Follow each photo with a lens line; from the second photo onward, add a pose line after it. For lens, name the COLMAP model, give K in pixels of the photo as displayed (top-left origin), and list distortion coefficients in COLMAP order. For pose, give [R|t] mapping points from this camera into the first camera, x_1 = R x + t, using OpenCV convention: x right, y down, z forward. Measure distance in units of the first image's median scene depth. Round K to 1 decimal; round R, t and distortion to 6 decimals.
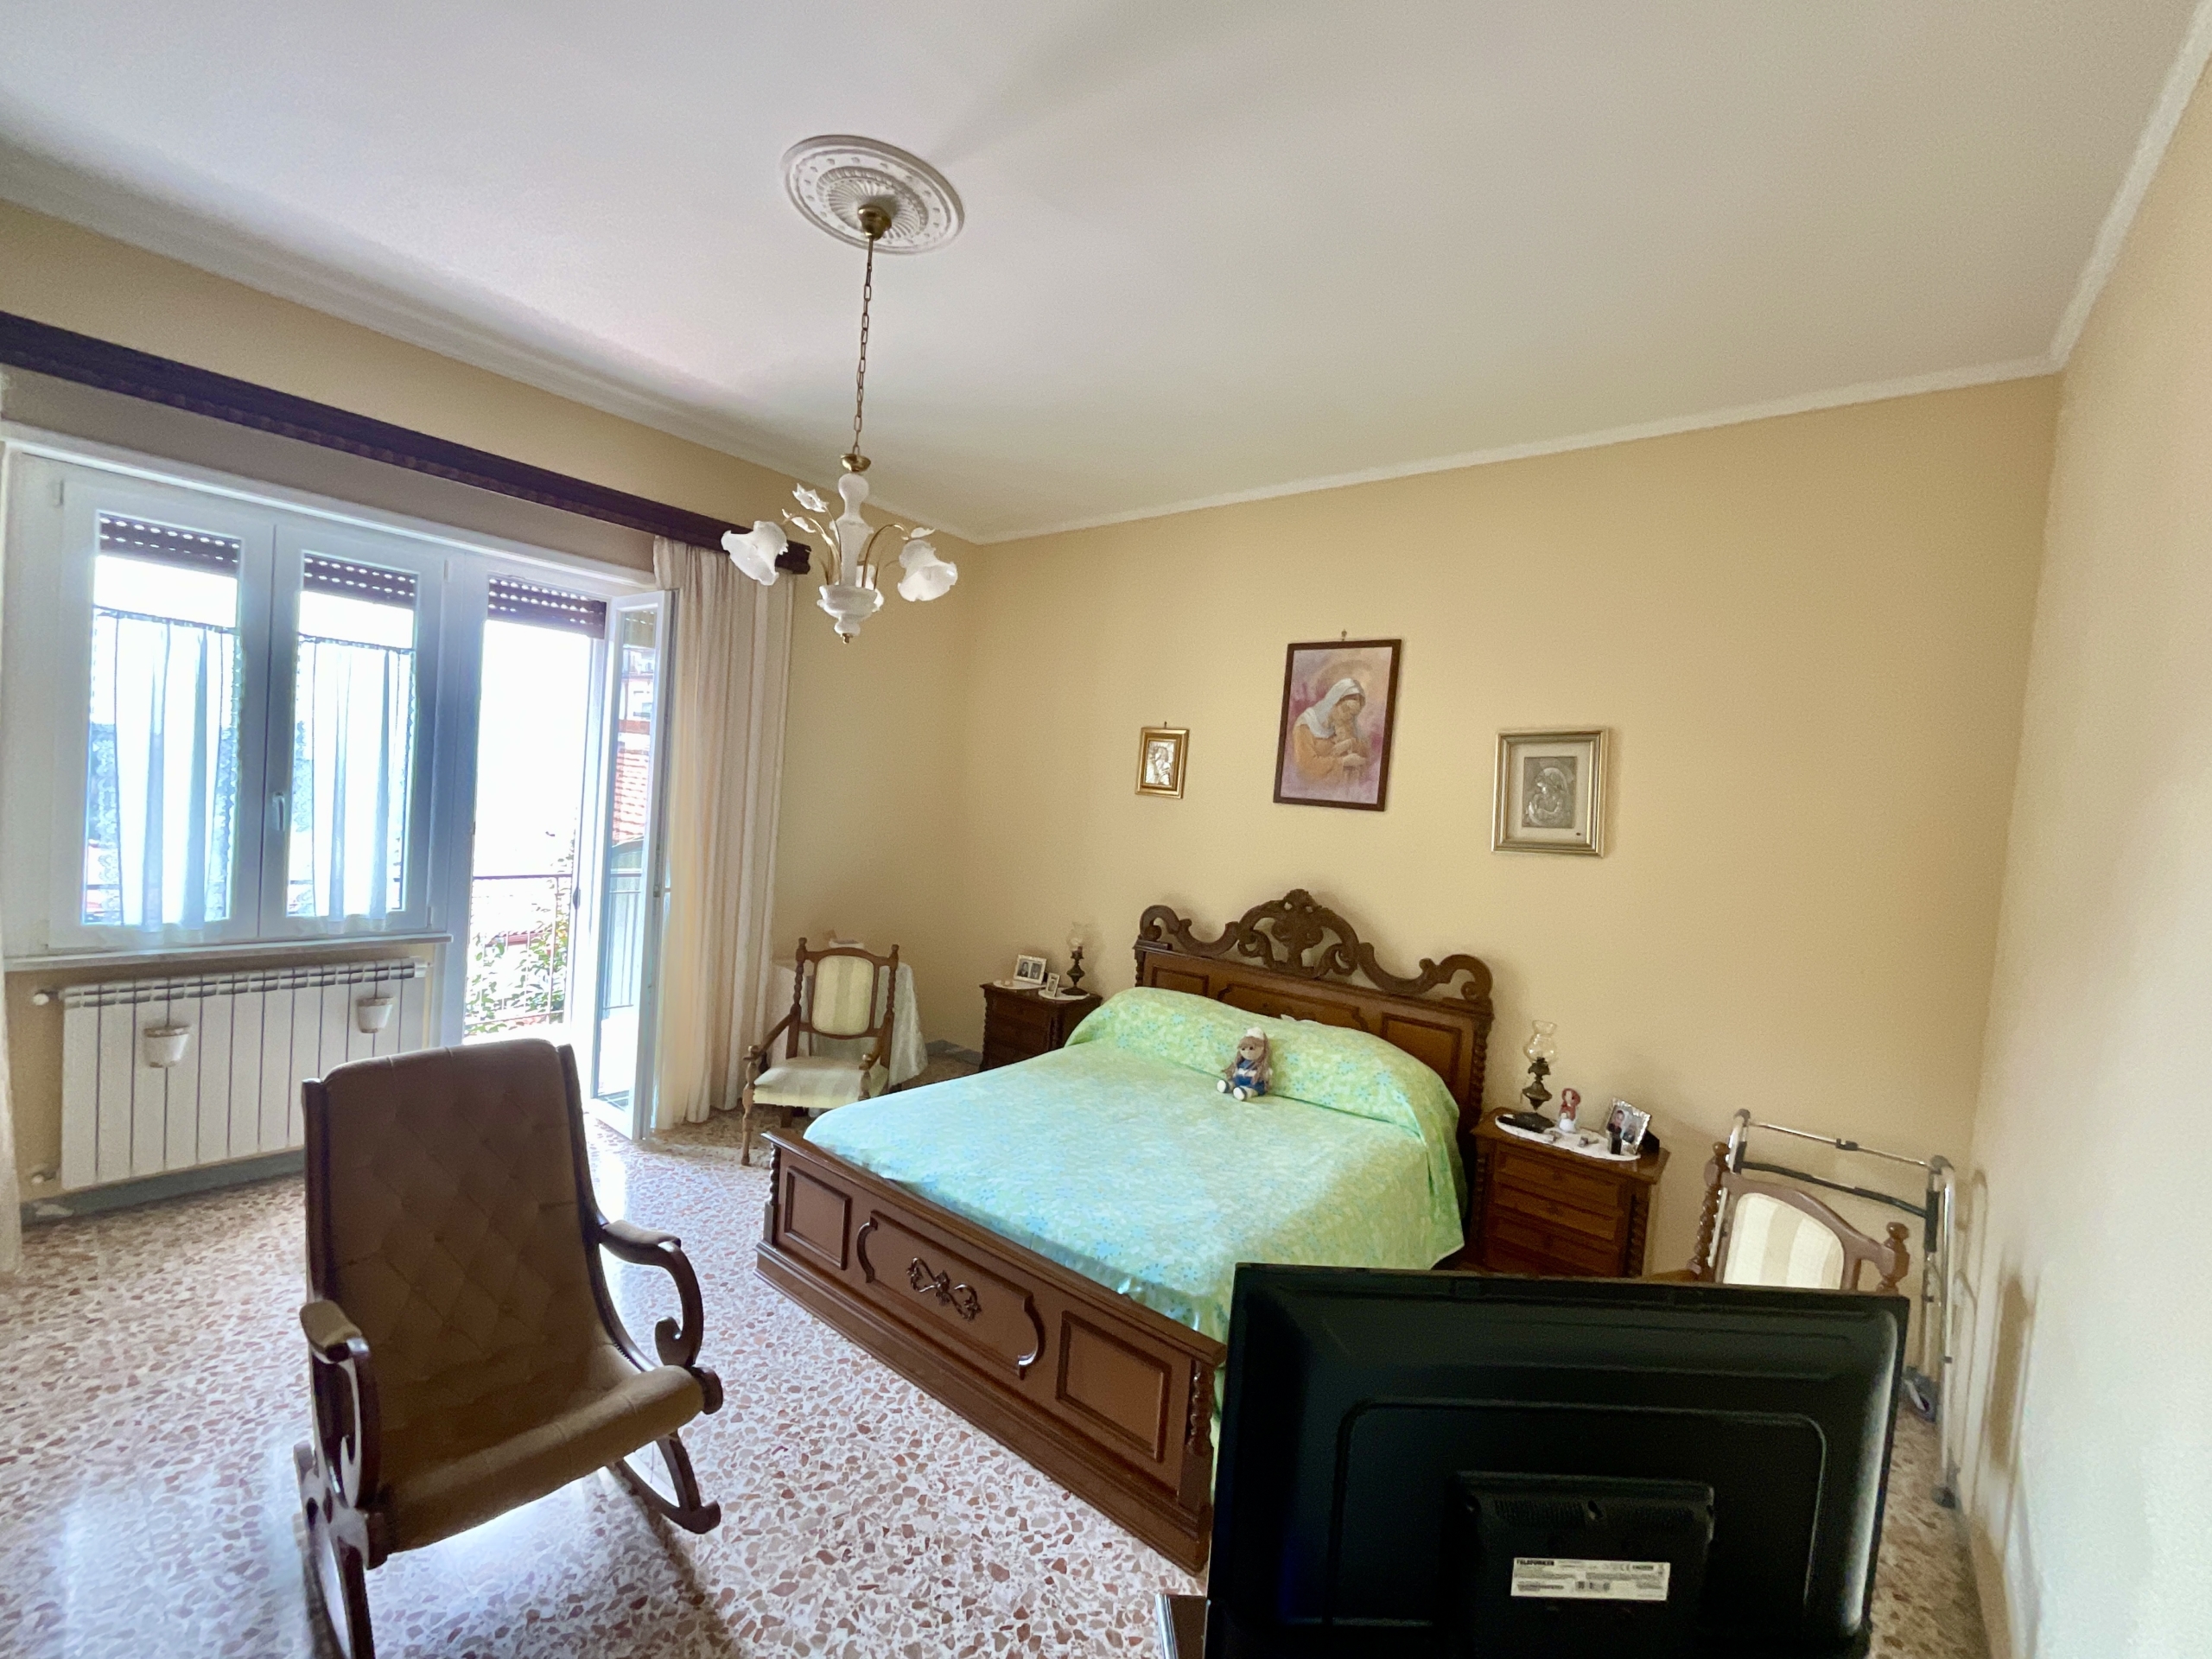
lens RADIAL K [[900.9, 0, 1105.4], [0, 900.9, 838.4], [0, 0, 1]] dist [-0.002559, 0.001298]
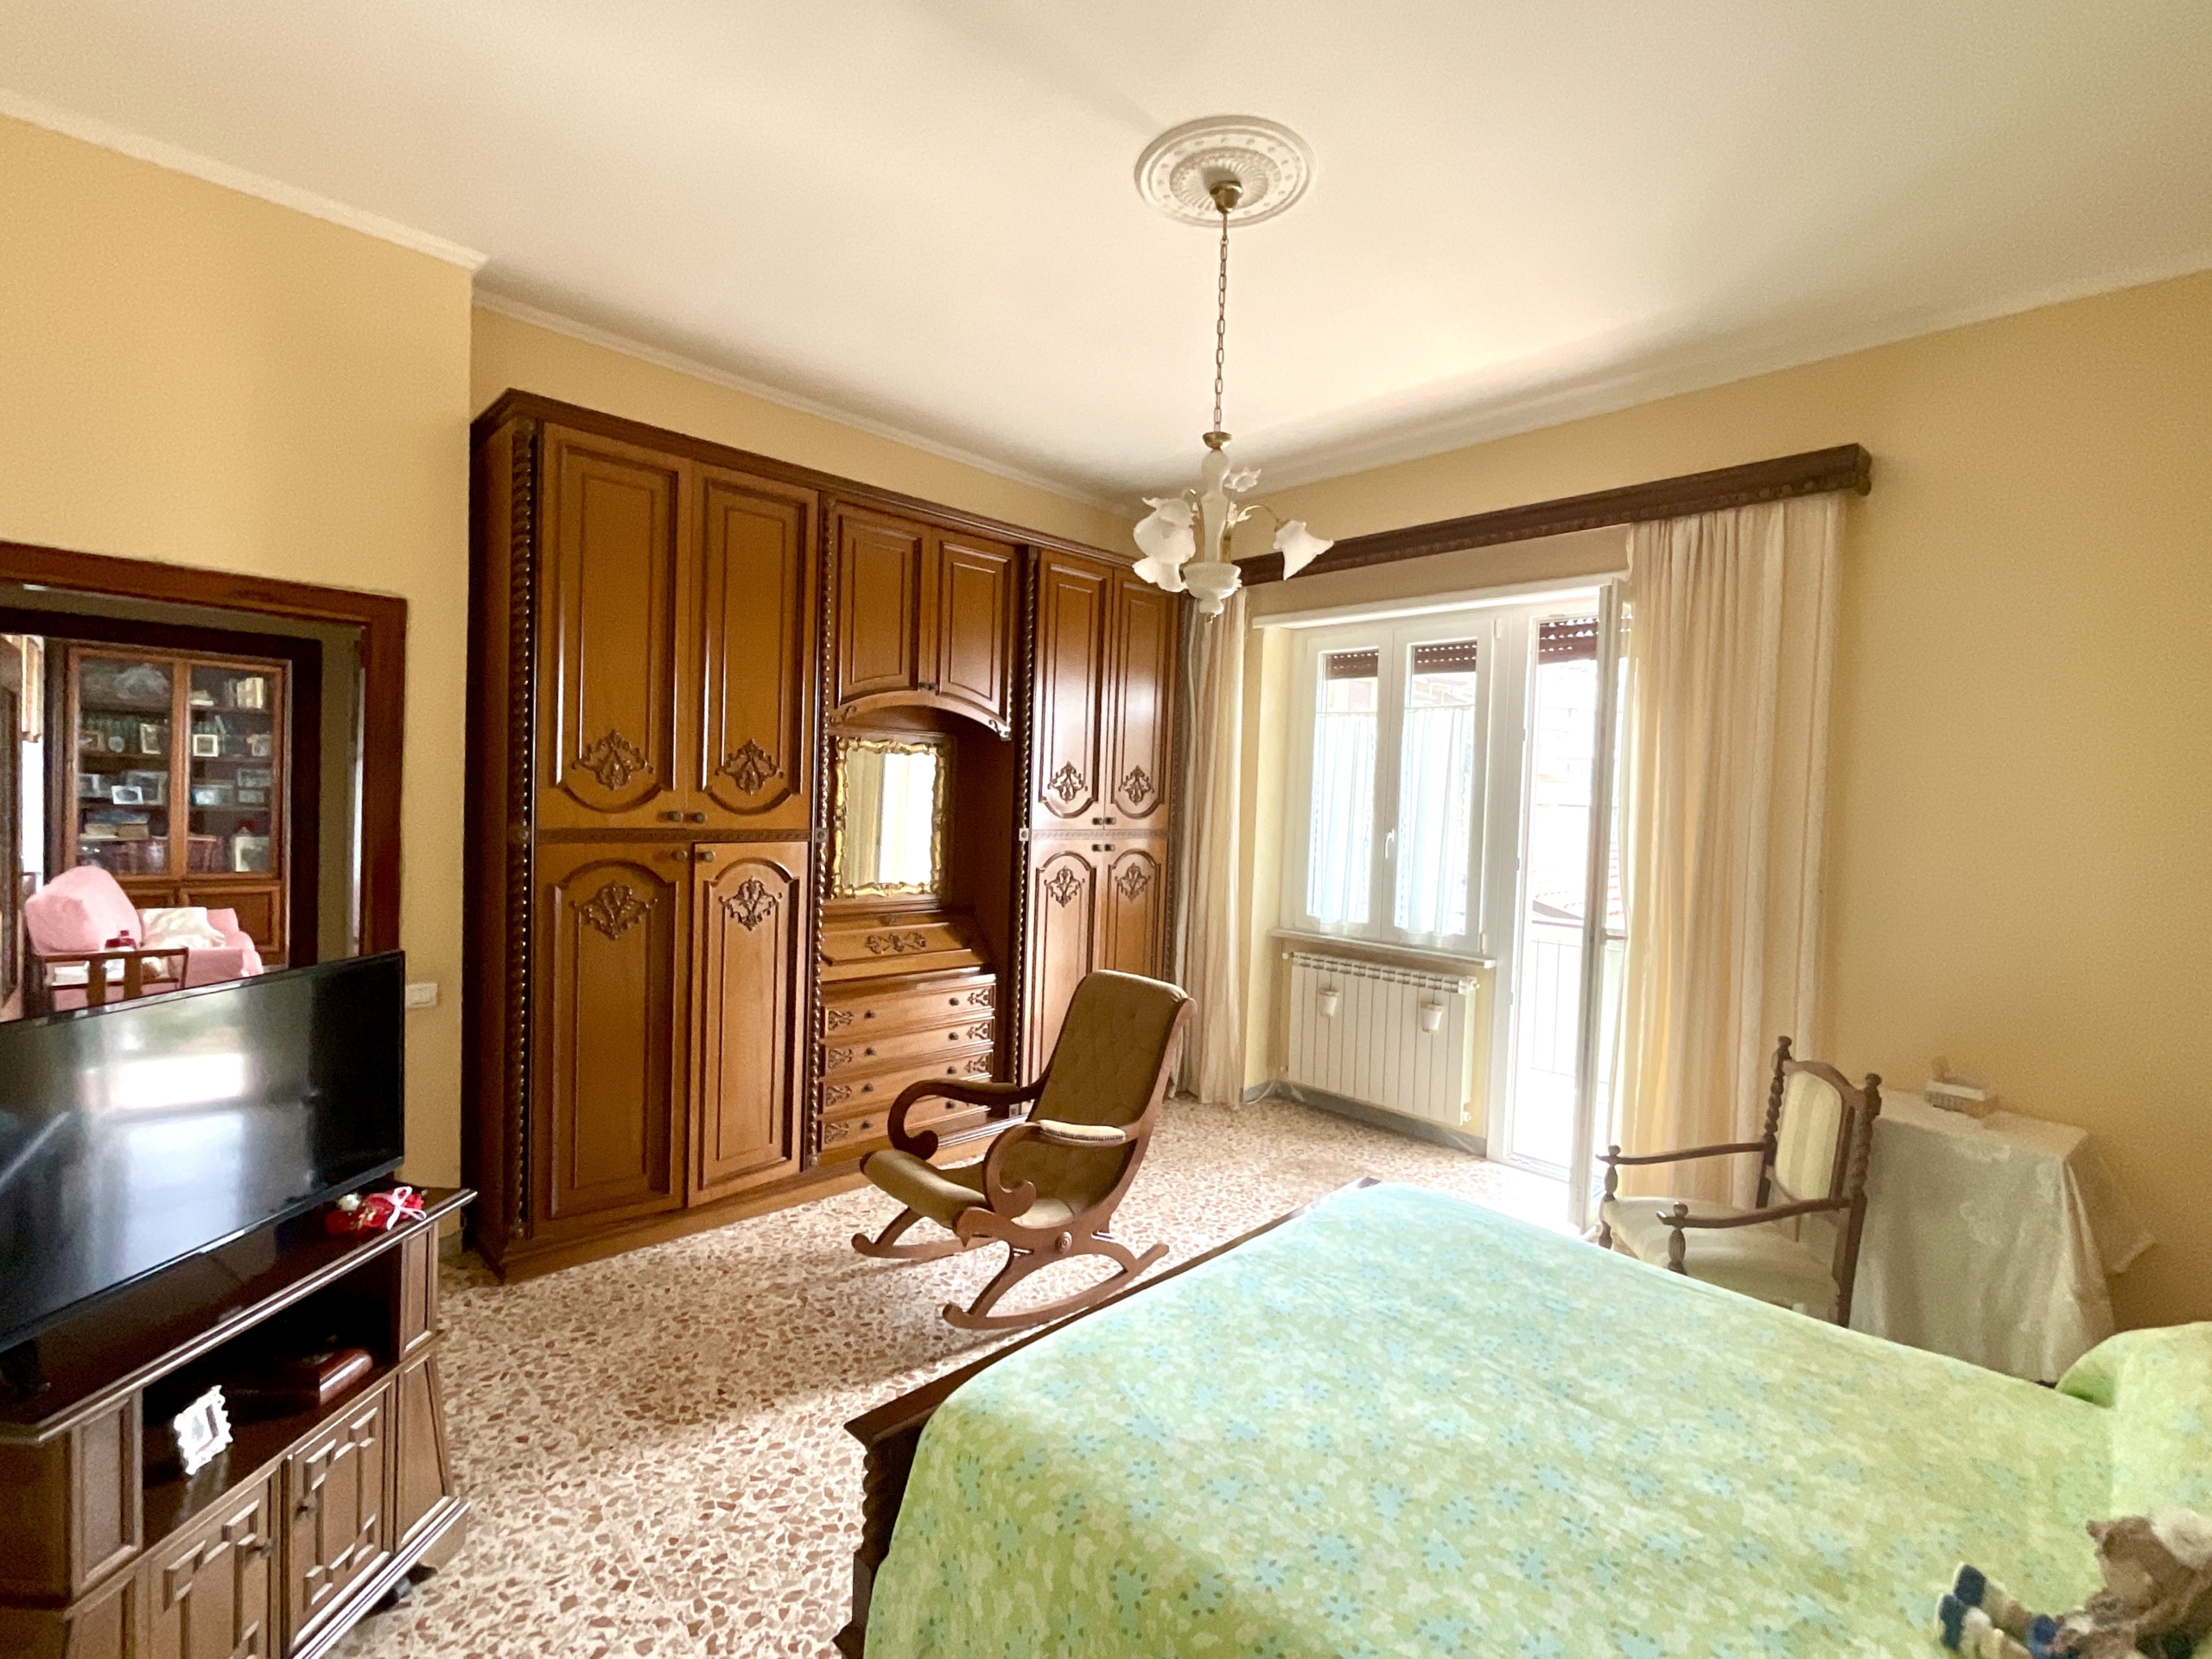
lens RADIAL K [[1007.9, 0, 1103.6], [0, 1007.9, 831.0], [0, 0, 1]] dist [-0.002343, -0.001184]
pose [[-0.123354, -0.051504, -0.991025, 0.633343], [-0.098452, 0.994361, -0.039423, 0.054335], [0.987467, 0.092706, -0.127729, 0.821014]]
